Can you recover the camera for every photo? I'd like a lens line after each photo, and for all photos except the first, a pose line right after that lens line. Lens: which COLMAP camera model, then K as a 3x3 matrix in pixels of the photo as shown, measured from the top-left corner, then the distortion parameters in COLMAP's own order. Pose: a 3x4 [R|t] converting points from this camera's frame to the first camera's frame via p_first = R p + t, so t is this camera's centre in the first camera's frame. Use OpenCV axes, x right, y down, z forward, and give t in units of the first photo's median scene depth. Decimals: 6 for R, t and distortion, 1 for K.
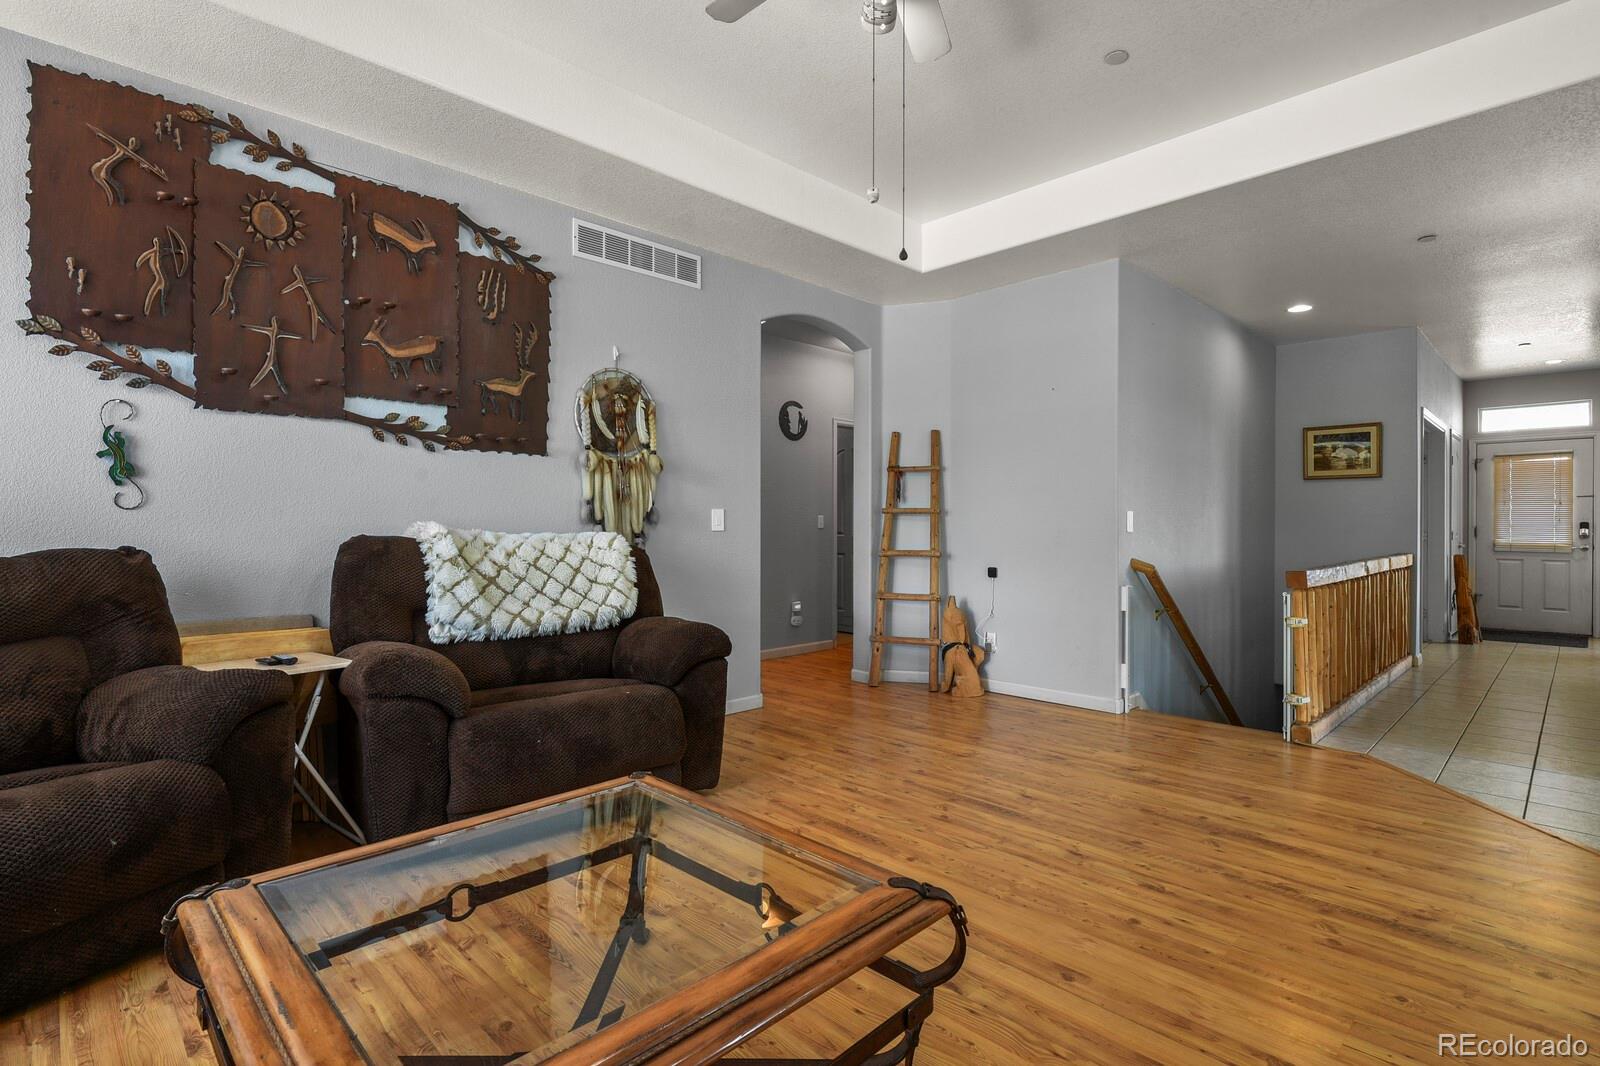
lens RADIAL K [[772.4, 0, 811.6], [0, 772.4, 519.7], [0, 0, 1]] dist [0.004921, -0.008012]
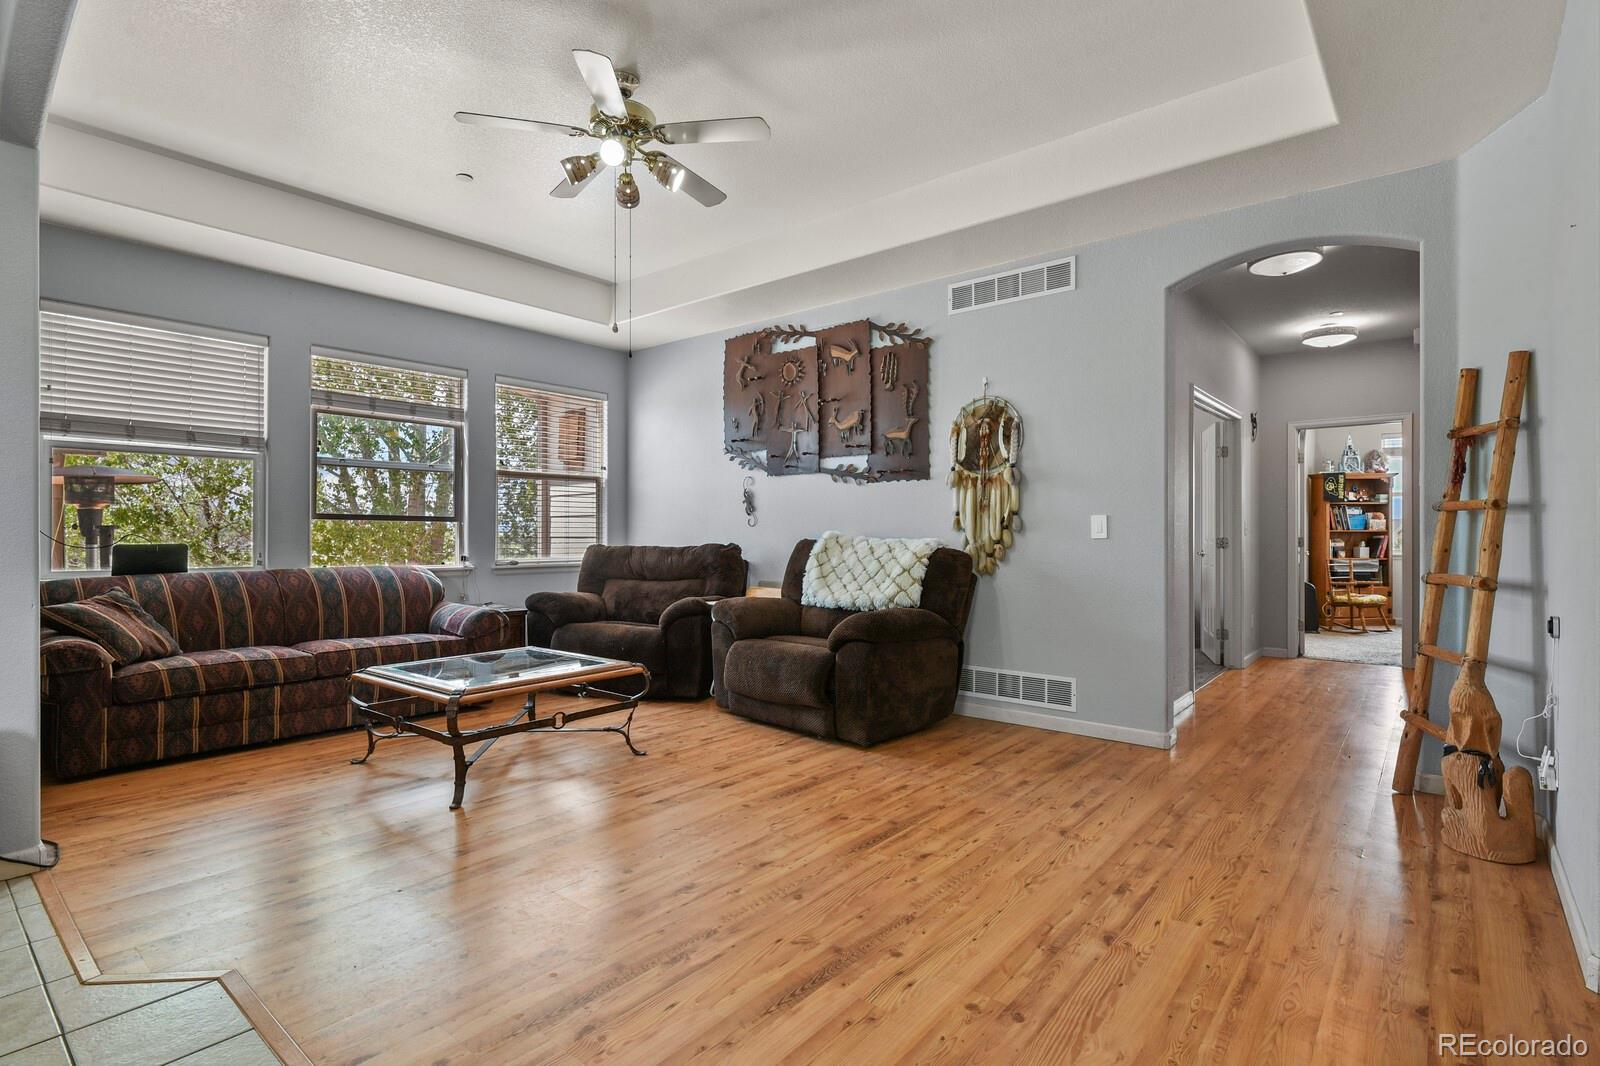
lens RADIAL K [[772.4, 0, 801.8], [0, 772.4, 525.0], [0, 0, 1]] dist [0.004921, -0.008012]
pose [[0.095989, -0.014185, -0.995281, 1.019017], [0.007516, 0.999880, -0.013525, 0.010531], [0.995354, -0.006182, 0.096084, 0.731242]]
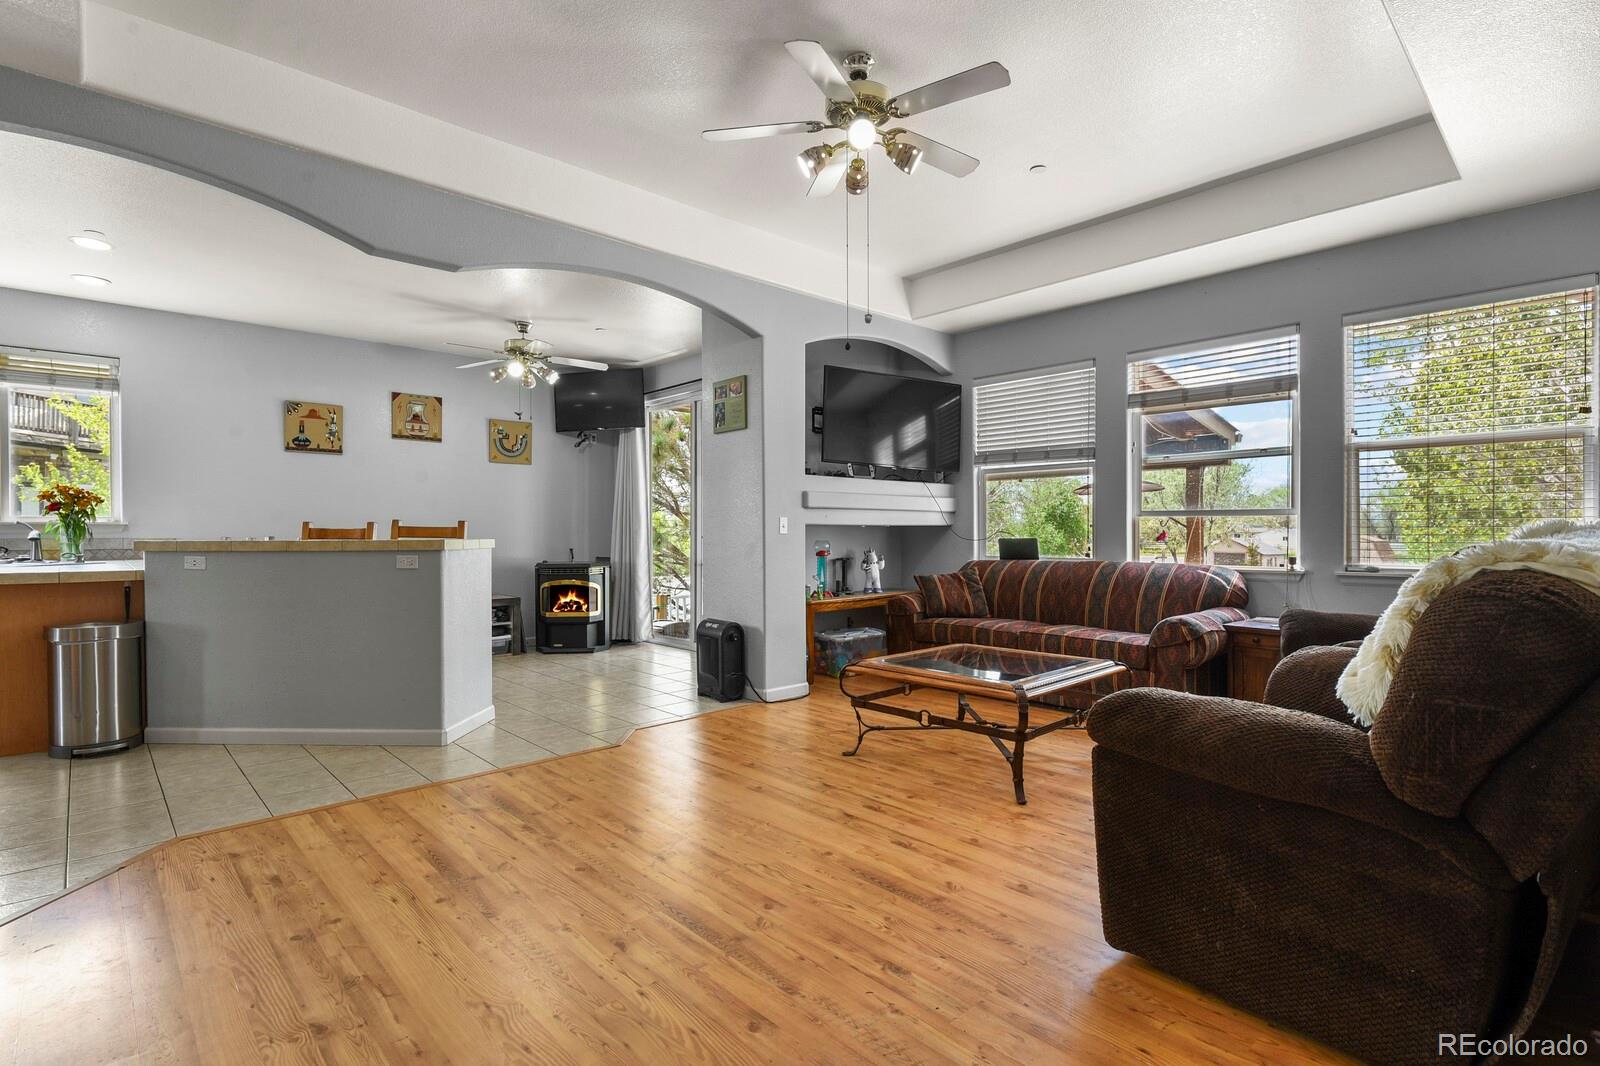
lens RADIAL K [[772.4, 0, 809.6], [0, 772.4, 538.4], [0, 0, 1]] dist [0.004921, -0.008012]
pose [[-0.999645, 0.002186, 0.026538, 0.093863], [0.002208, 0.999997, 0.000799, 0.015002], [-0.026536, 0.000857, -0.999647, 1.522705]]
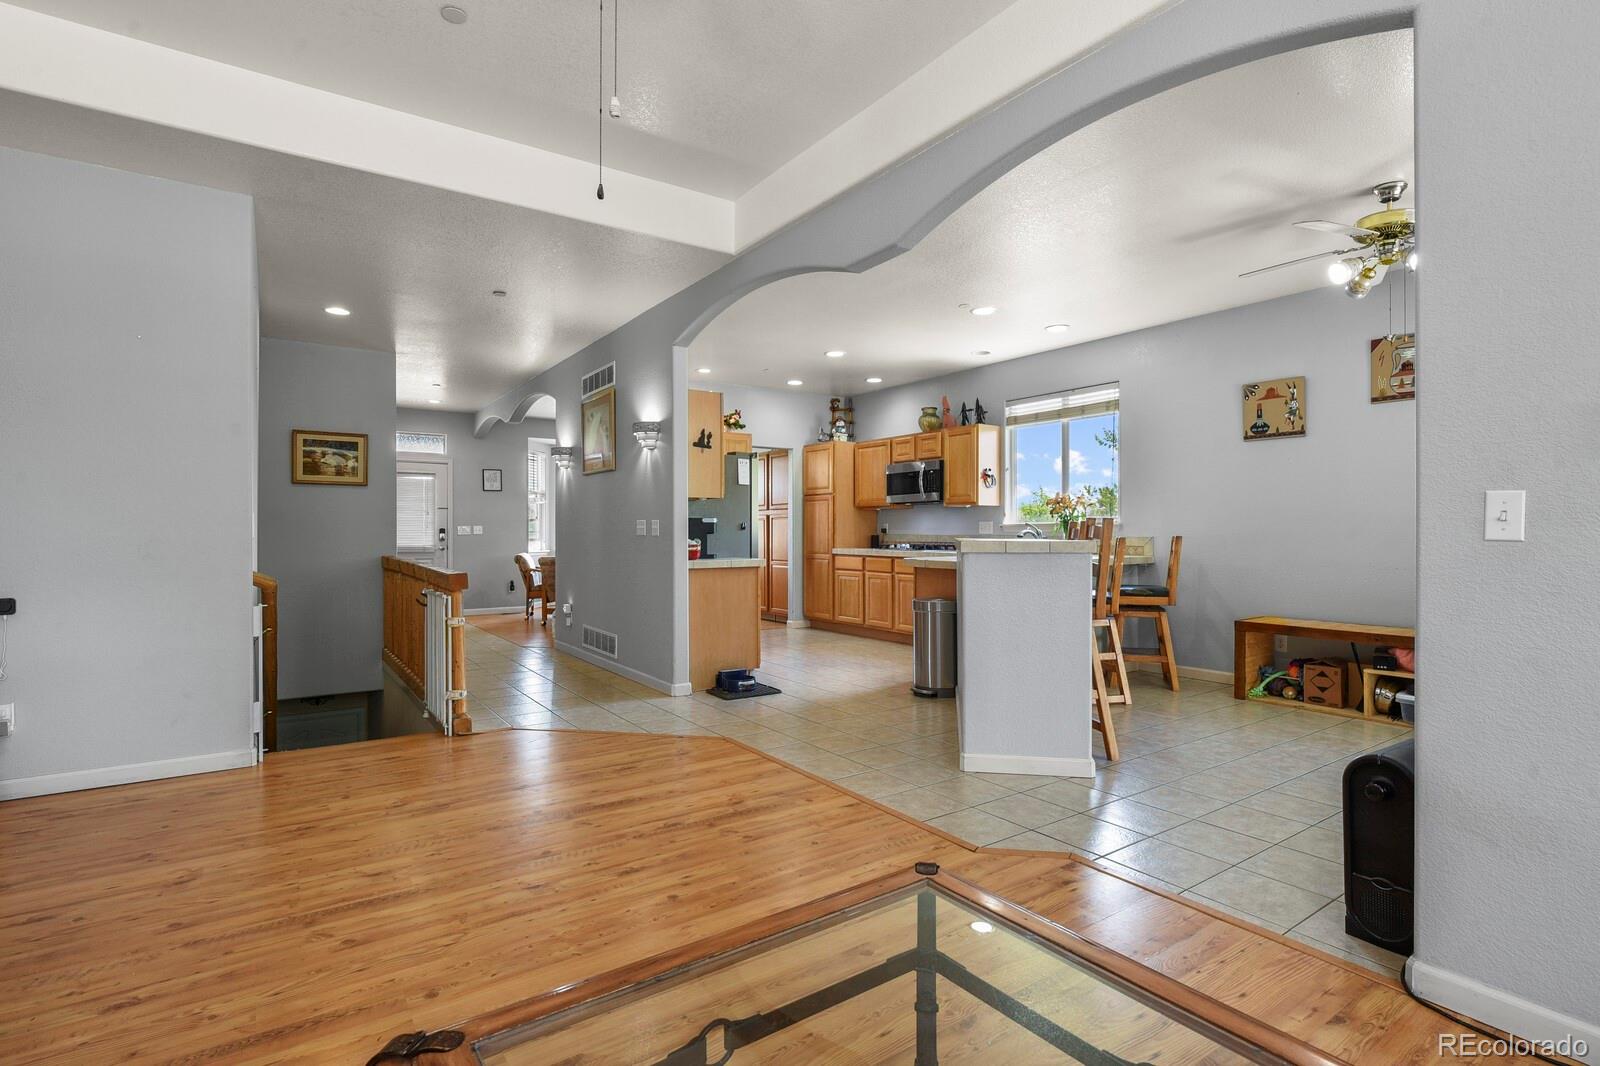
lens RADIAL K [[772.4, 0, 797.8], [0, 772.4, 528.8], [0, 0, 1]] dist [0.004921, -0.008012]
pose [[0.178296, 0.002925, 0.983973, -0.389584], [-0.007323, 0.999972, -0.001646, 0.003788], [-0.983950, -0.006912, 0.178312, 0.405985]]
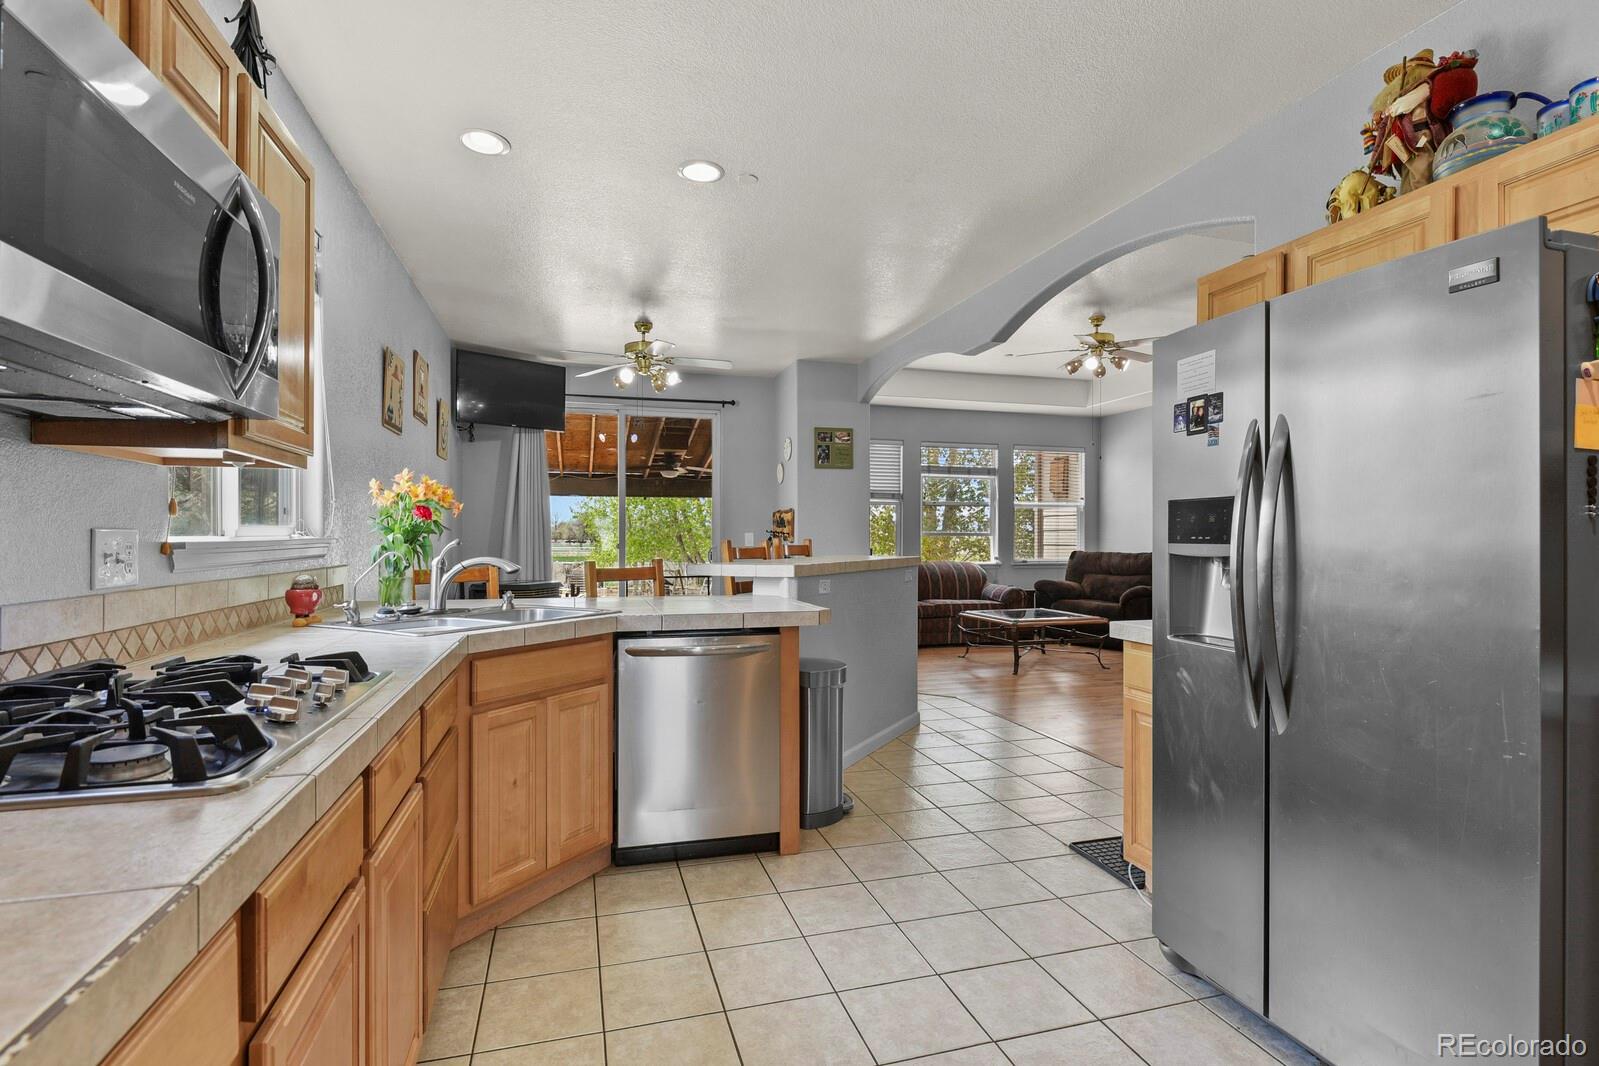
lens RADIAL K [[771.9, 0, 807.0], [0, 771.9, 534.5], [0, 0, 1]] dist [0.004921, -0.008012]
pose [[-0.468143, -0.003033, -0.883647, 2.044320], [0.003757, 0.999978, -0.005423, -0.017012], [0.883645, -0.005858, -0.468122, 0.861152]]
